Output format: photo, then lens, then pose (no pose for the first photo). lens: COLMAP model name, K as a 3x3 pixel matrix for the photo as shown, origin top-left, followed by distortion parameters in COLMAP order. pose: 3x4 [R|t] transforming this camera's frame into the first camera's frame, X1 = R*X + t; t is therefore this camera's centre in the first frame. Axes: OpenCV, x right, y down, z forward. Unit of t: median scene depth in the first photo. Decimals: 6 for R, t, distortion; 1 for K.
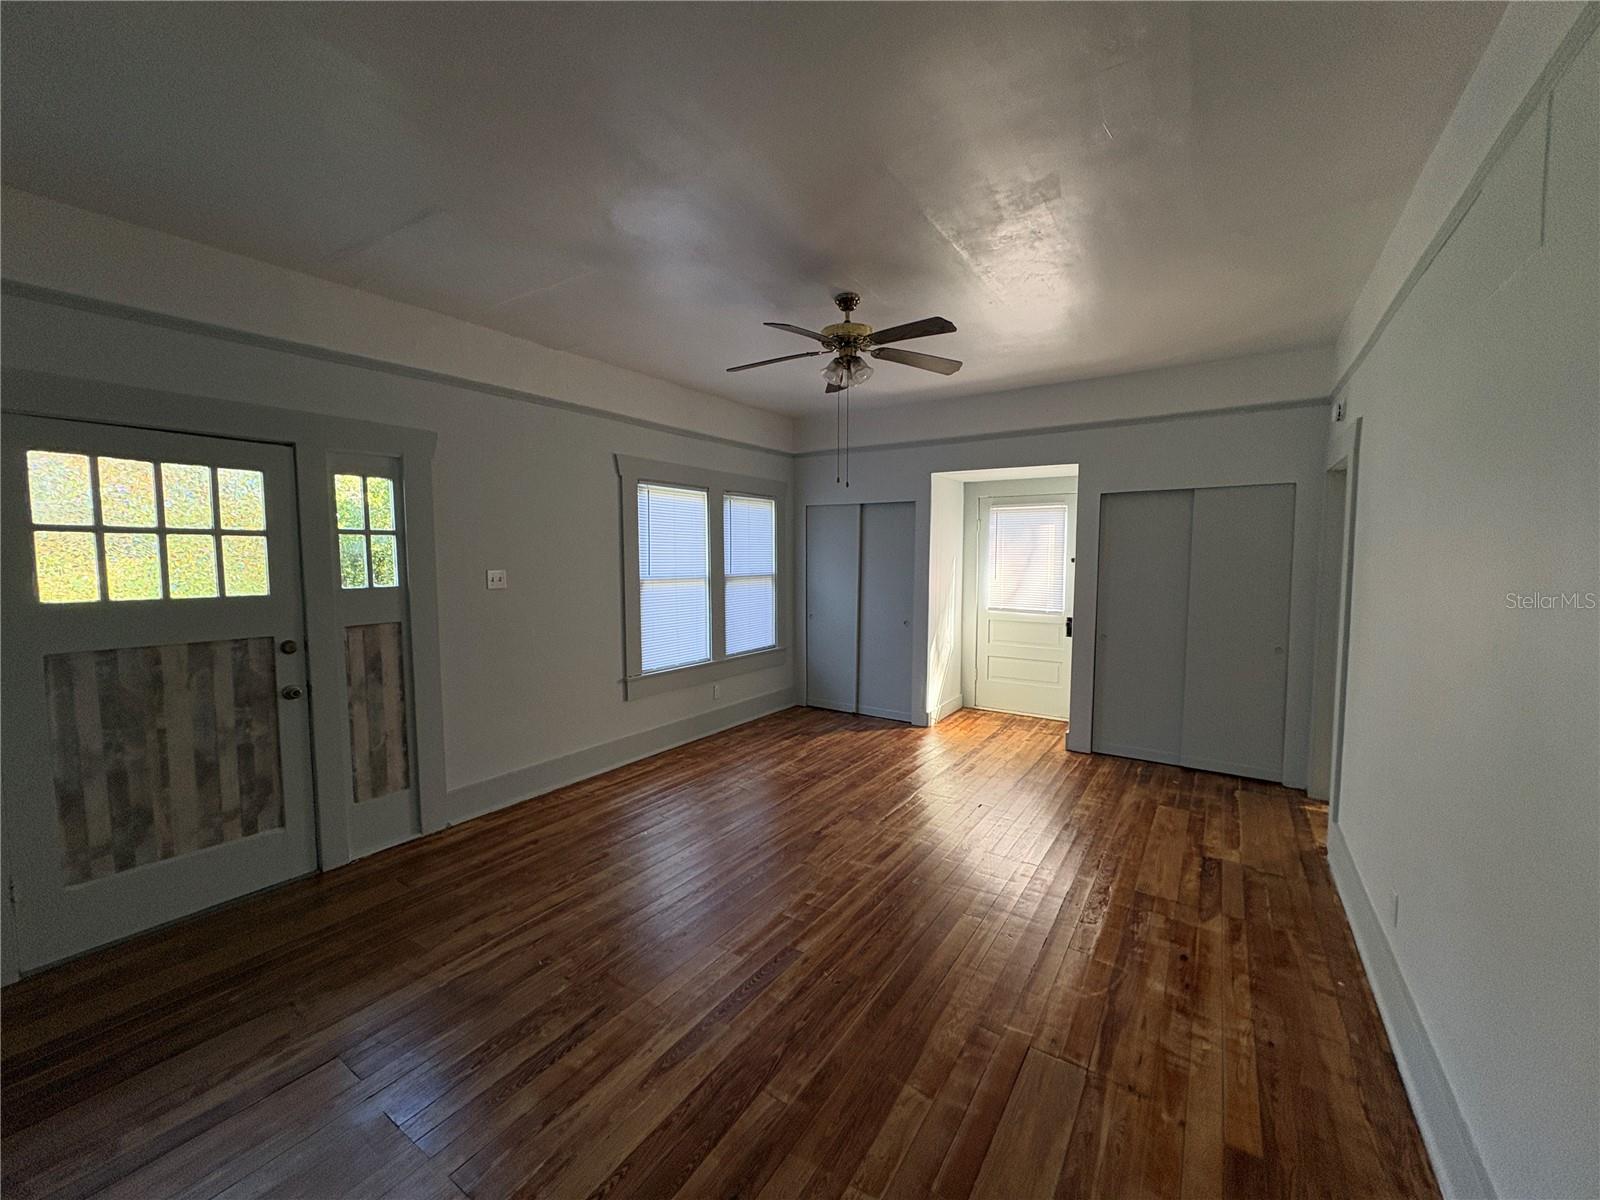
lens RADIAL K [[637.6, 0, 800.3], [0, 637.6, 601.9], [0, 0, 1]] dist [0.002348, -0.000174]
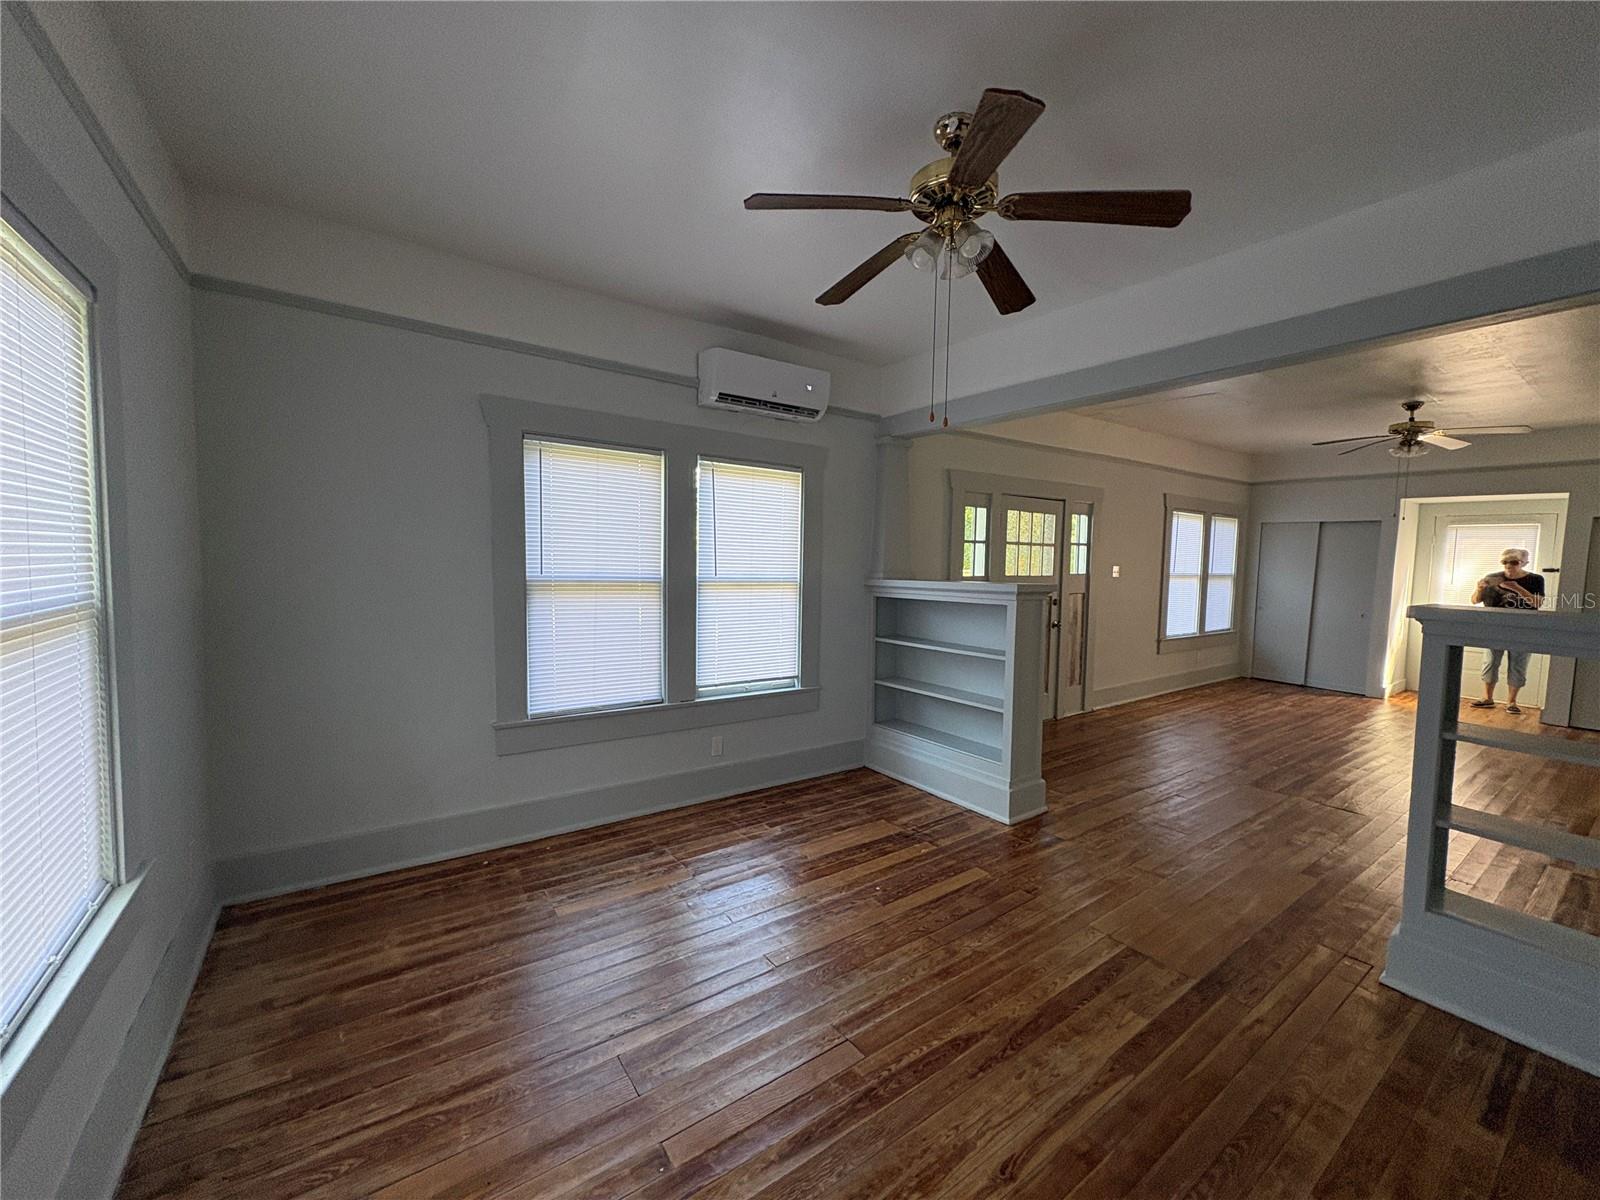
lens RADIAL K [[637.6, 0, 801.1], [0, 637.6, 601.5], [0, 0, 1]] dist [0.002348, -0.000174]
pose [[0.934178, 0.045593, -0.353883, -0.840352], [-0.046512, 0.998900, 0.005912, 0.094022], [0.353764, 0.010937, 0.935271, -1.141508]]
